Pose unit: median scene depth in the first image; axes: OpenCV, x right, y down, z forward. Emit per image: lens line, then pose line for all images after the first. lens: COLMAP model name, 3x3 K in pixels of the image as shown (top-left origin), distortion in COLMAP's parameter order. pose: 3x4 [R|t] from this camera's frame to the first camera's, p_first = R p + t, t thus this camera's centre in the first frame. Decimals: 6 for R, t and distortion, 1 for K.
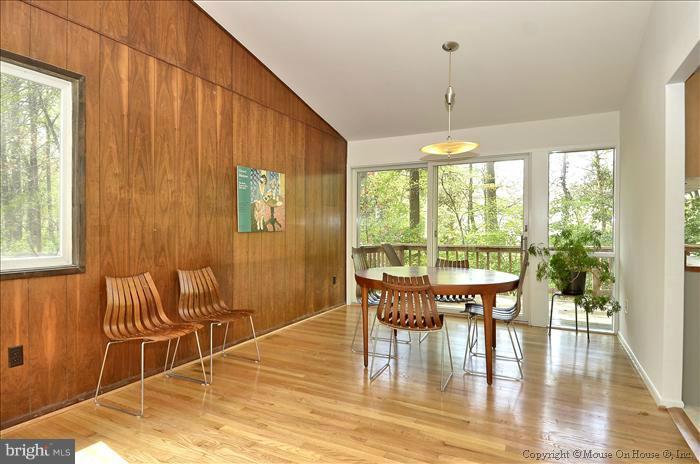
lens RADIAL K [[402.8, 0, 348.9], [0, 402.8, 231.4], [0, 0, 1]] dist [0.003510, -0.002971]
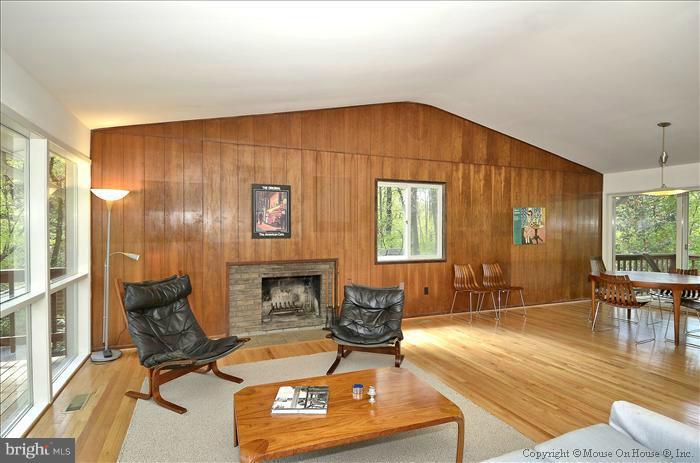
lens RADIAL K [[370.6, 0, 347.7], [0, 370.6, 231.5], [0, 0, 1]] dist [-0.002053, -0.002270]
pose [[0.763489, 0.004633, -0.645804, 0.245490], [-0.005859, 0.999983, 0.000248, -0.057946], [0.645794, 0.003594, 0.763503, -0.801475]]
